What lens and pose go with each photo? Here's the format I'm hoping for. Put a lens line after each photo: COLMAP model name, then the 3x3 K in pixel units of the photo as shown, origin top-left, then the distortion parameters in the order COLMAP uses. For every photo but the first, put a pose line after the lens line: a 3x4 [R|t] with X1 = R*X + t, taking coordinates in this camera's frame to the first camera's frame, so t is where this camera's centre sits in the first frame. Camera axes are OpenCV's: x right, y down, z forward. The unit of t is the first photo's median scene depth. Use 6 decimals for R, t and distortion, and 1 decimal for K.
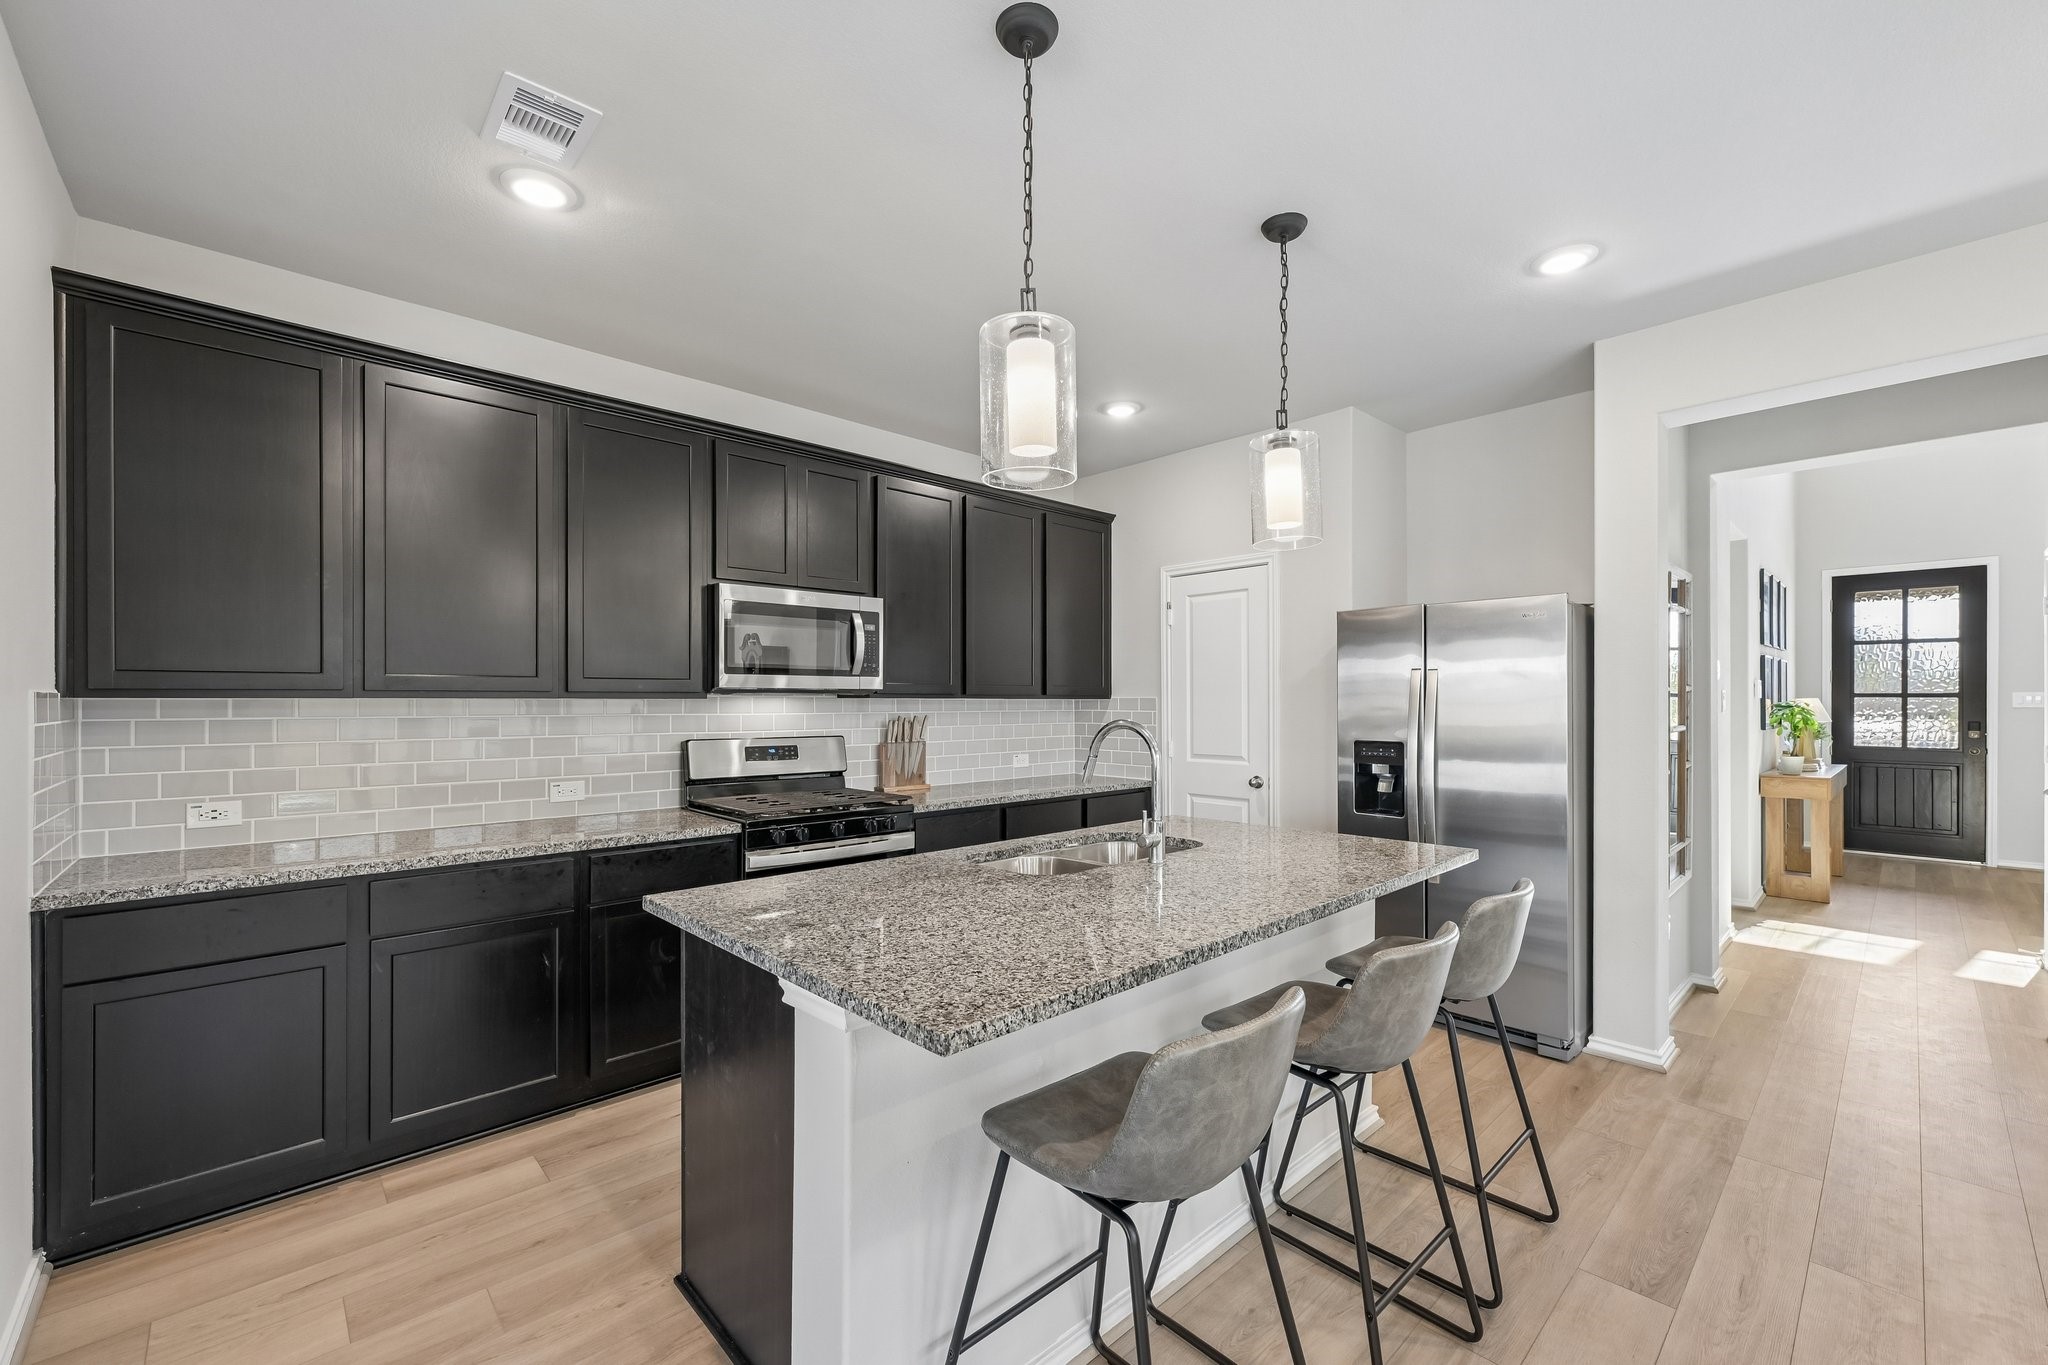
lens RADIAL K [[830.3, 0, 1024.0], [0, 830.3, 696.4], [0, 0, 1]] dist [0.001281, 0.000031]
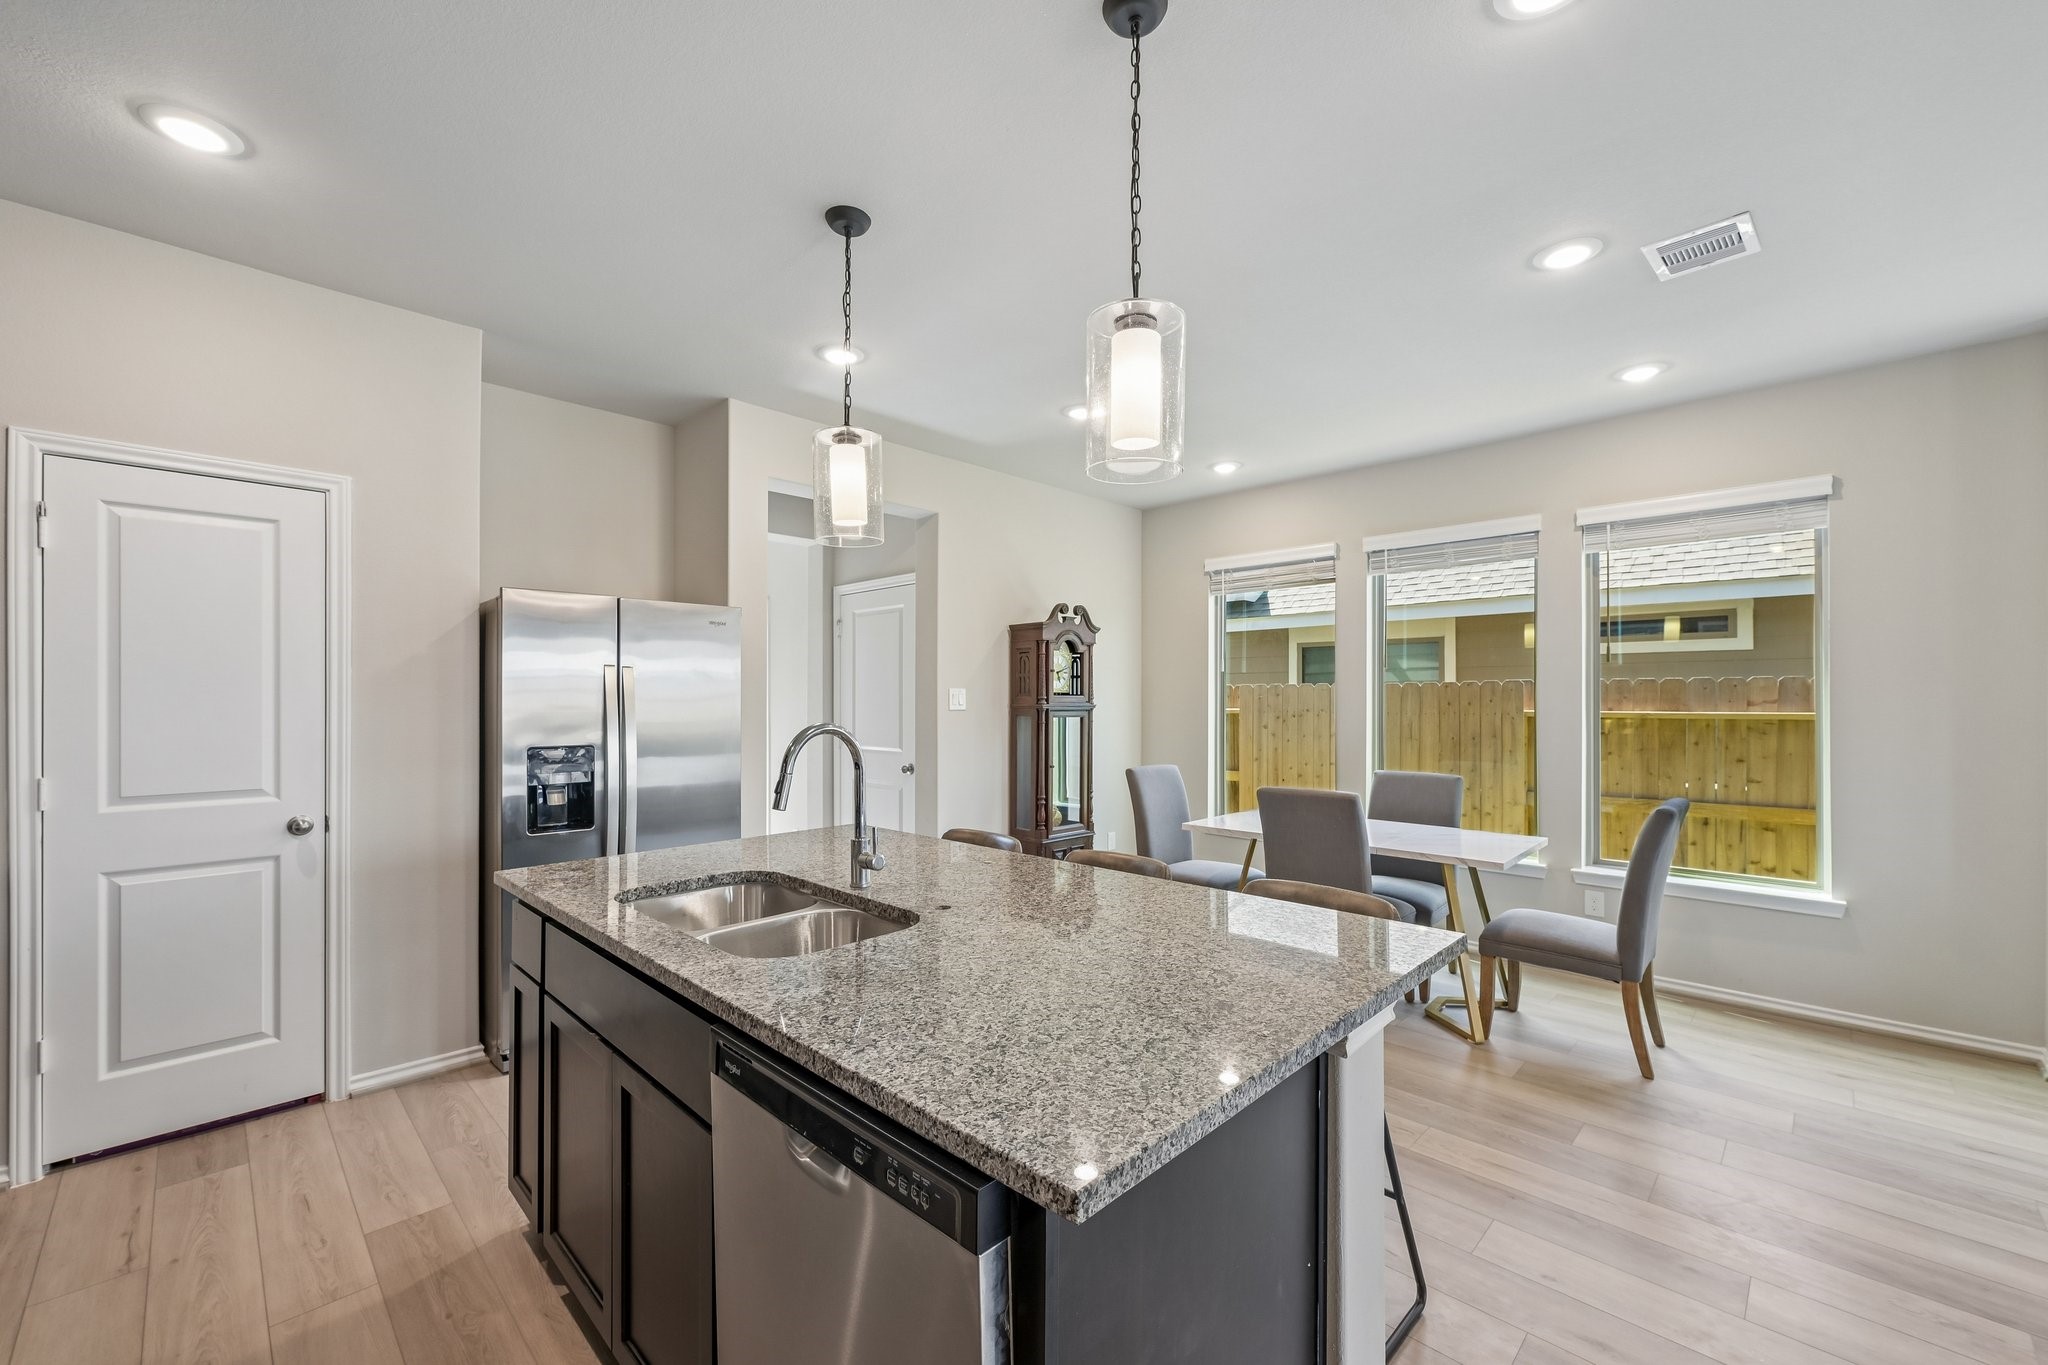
lens RADIAL K [[830.3, 0, 1013.1], [0, 830.3, 694.0], [0, 0, 1]] dist [0.001281, 0.000031]
pose [[-0.027881, 0.003766, 0.999604, -0.473874], [-0.001868, 0.999991, -0.003819, 0.002406], [-0.999609, -0.001974, -0.027874, 0.577829]]
